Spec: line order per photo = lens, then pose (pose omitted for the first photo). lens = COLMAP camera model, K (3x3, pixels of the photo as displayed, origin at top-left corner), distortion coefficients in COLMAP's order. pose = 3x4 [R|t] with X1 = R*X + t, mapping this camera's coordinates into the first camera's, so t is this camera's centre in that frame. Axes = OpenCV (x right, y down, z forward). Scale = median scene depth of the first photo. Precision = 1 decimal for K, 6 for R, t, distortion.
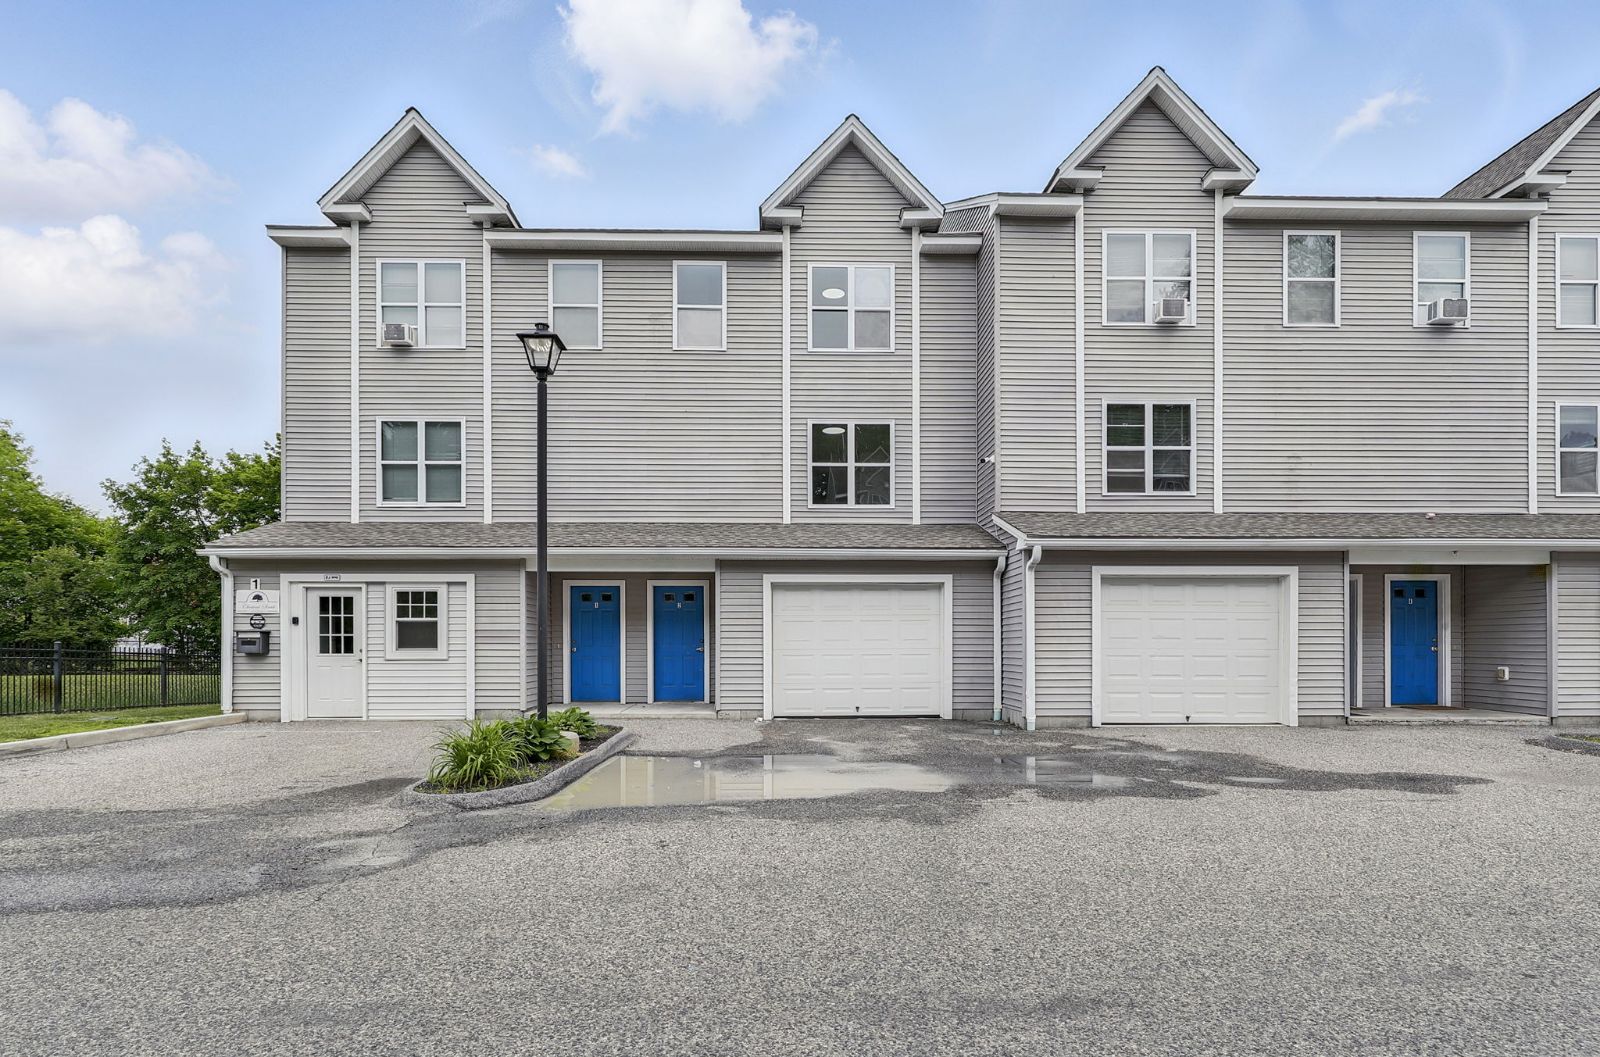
lens RADIAL K [[780.1, 0, 814.2], [0, 780.1, 644.8], [0, 0, 1]] dist [0.001009, 0.000608]
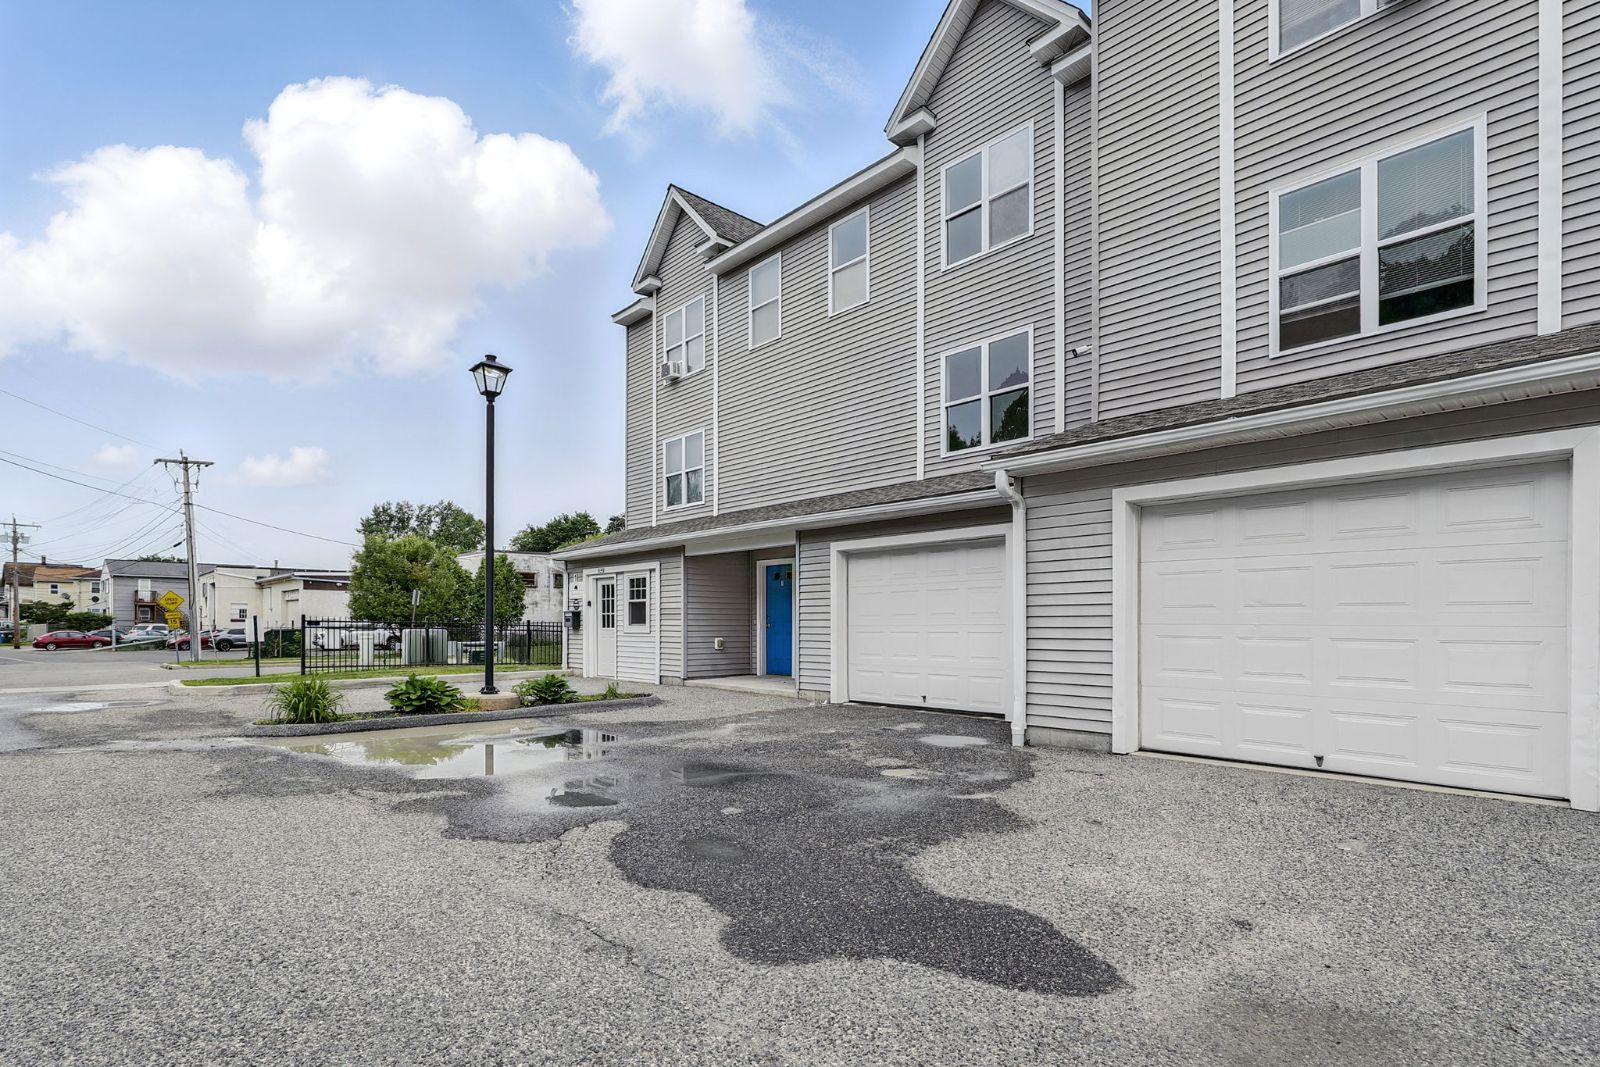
lens RADIAL K [[788.0, 0, 807.0], [0, 788.0, 620.3], [0, 0, 1]] dist [0.003575, 0.000934]
pose [[0.659908, -0.003012, -0.751340, 0.591247], [-0.002542, 0.999977, -0.006241, 0.005803], [0.751342, 0.006028, 0.659886, 0.366816]]
